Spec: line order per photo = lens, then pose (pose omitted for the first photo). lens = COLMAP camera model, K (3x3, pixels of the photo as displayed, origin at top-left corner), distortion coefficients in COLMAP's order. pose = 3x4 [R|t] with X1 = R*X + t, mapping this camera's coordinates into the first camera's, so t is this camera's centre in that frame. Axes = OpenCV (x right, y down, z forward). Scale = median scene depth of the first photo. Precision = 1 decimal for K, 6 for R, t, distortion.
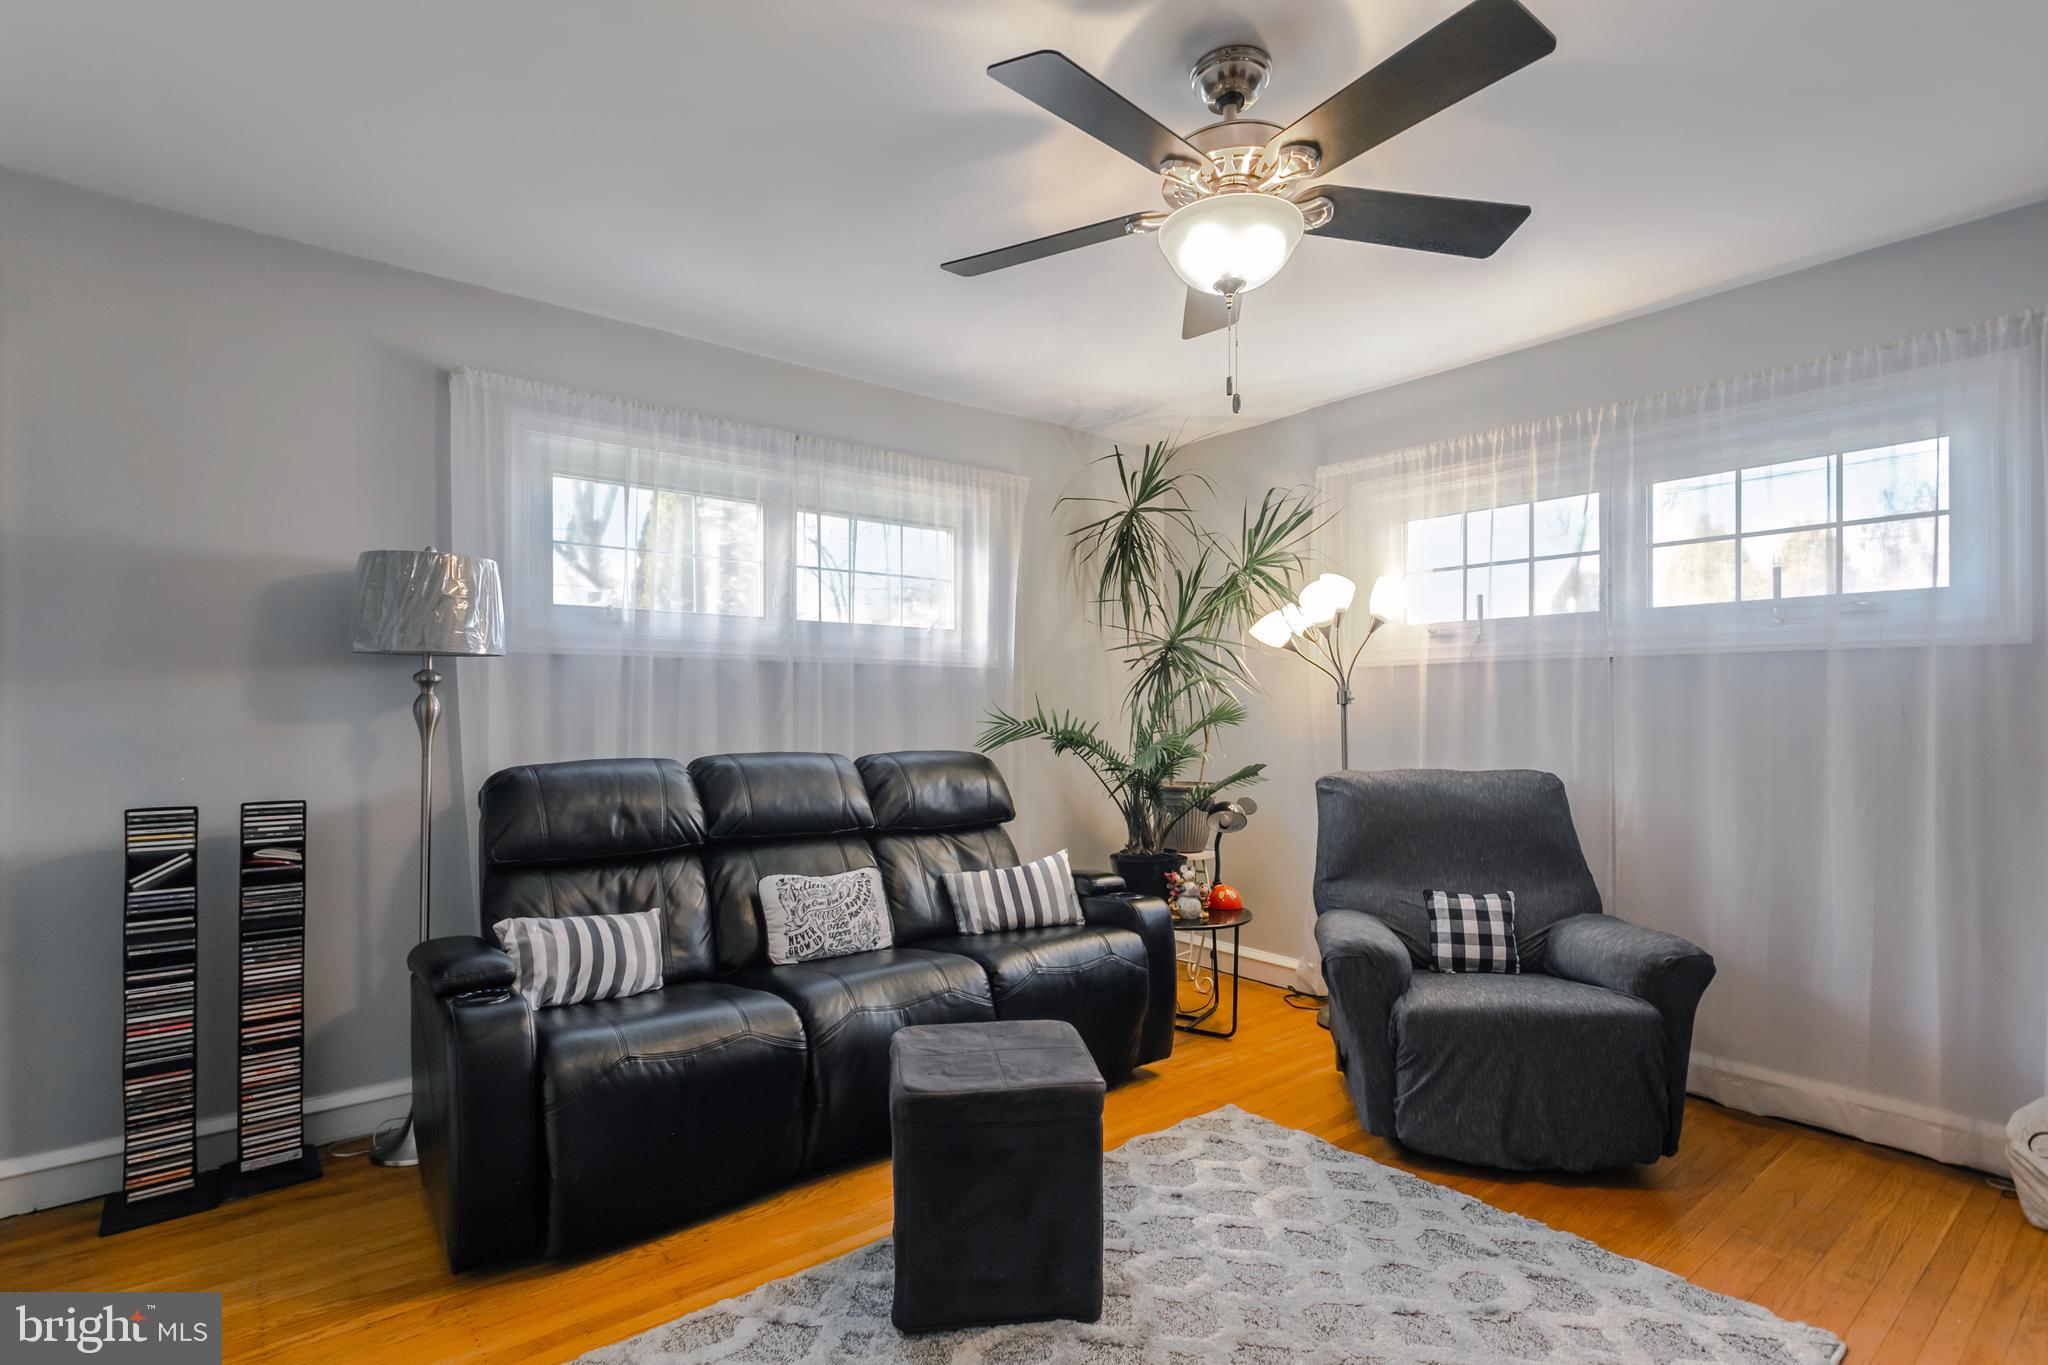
lens RADIAL K [[1002.9, 0, 1005.0], [0, 1002.9, 700.8], [0, 0, 1]] dist [-0.002544, 0.002838]
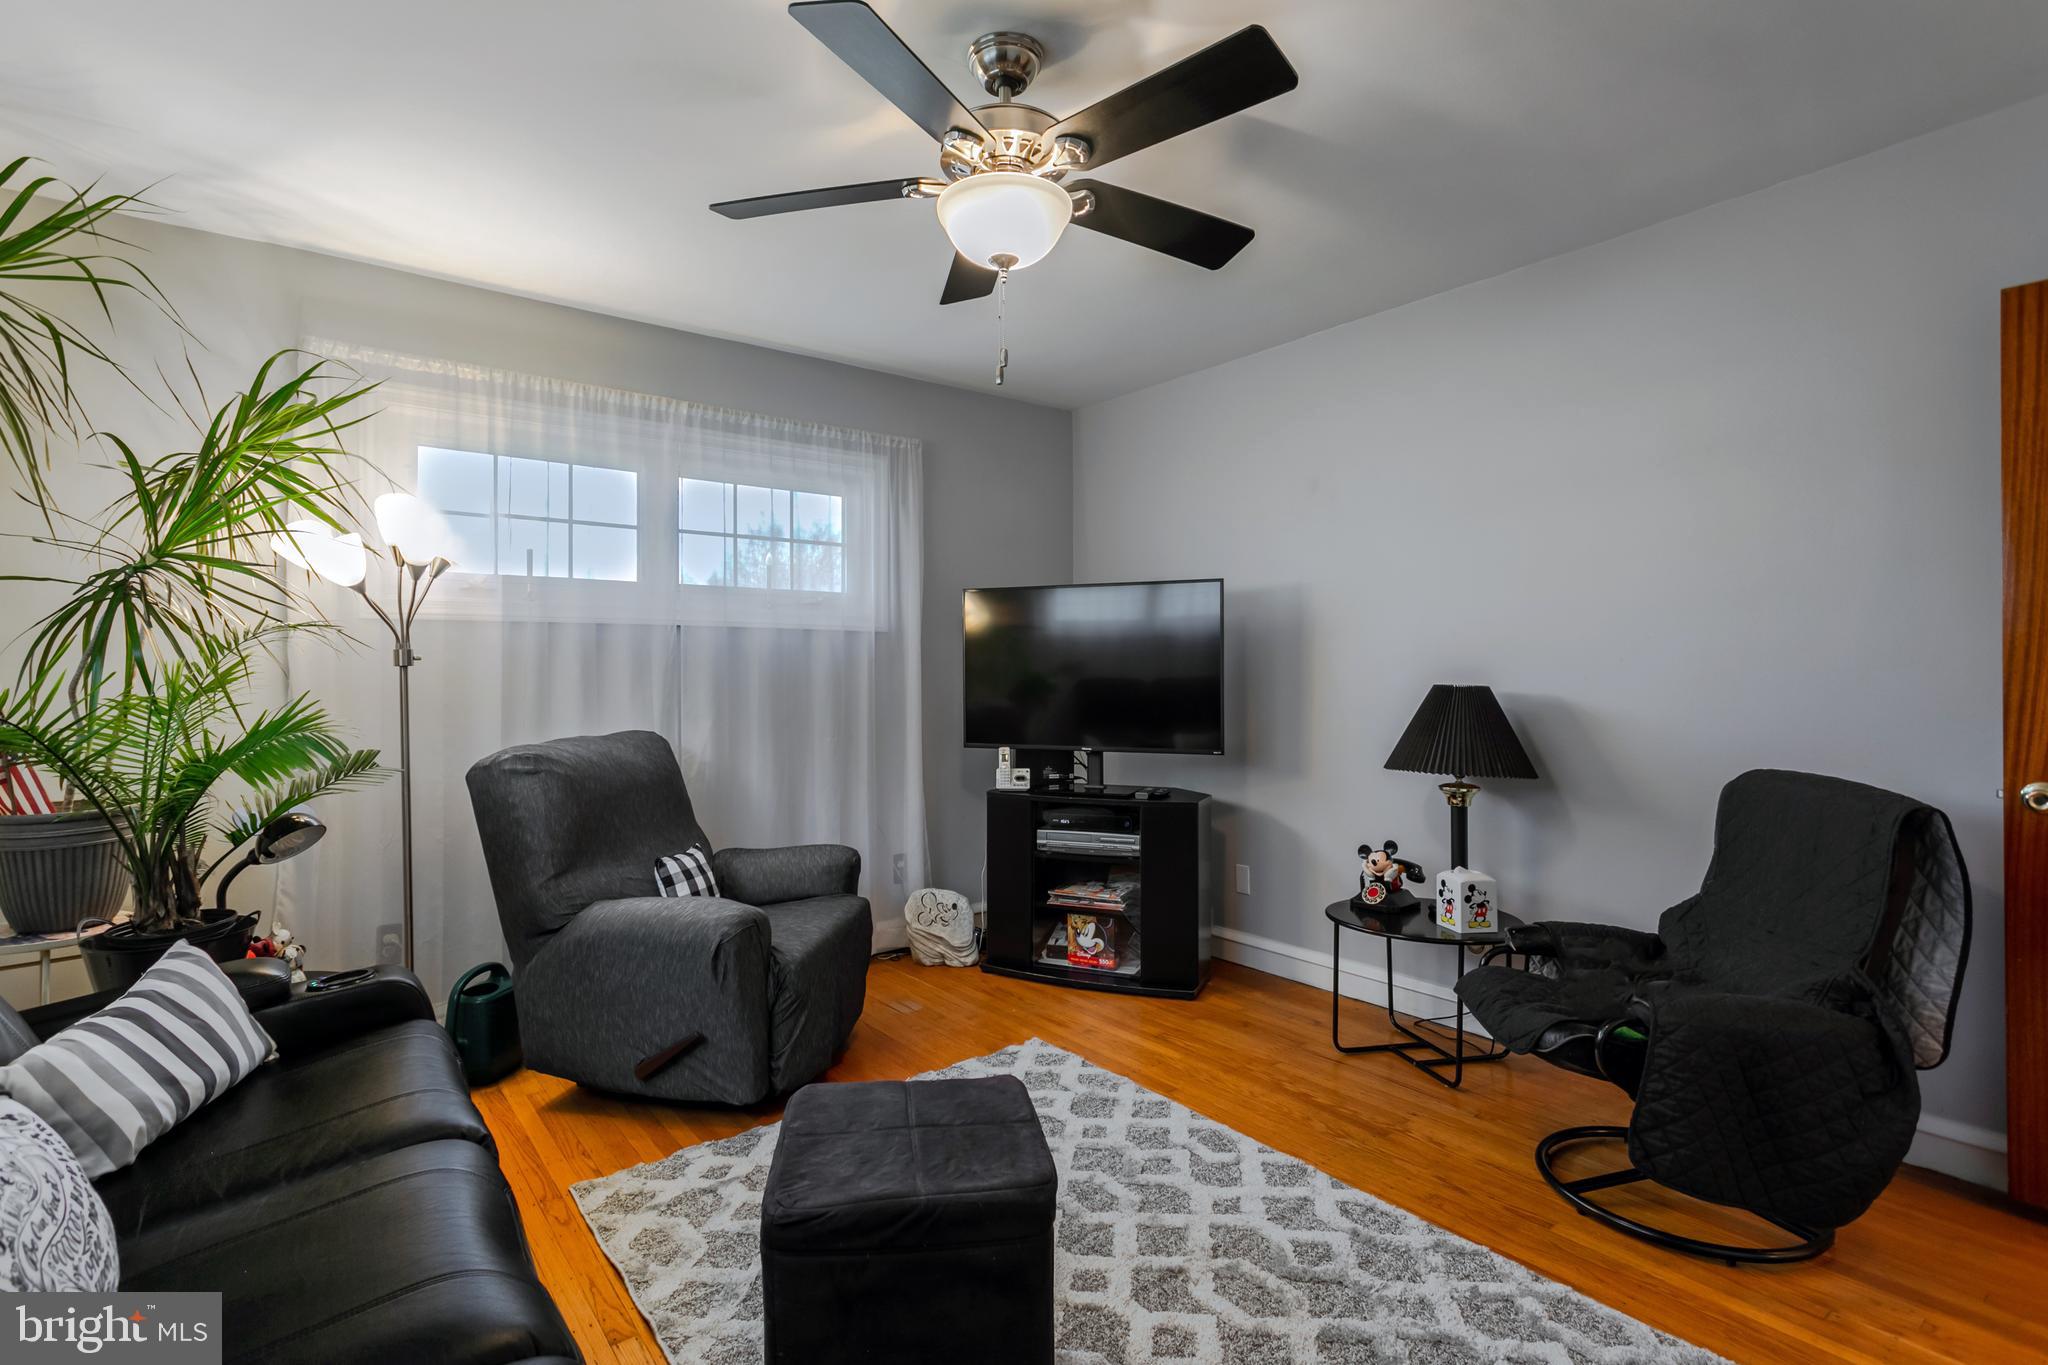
lens RADIAL K [[1002.9, 0, 1004.9], [0, 1002.9, 674.2], [0, 0, 1]] dist [-0.002544, 0.002838]
pose [[-0.024348, 0.001753, 0.999702, -0.512696], [-0.002131, 0.999996, -0.001805, 0.011521], [-0.999701, -0.002174, -0.024344, 0.644134]]
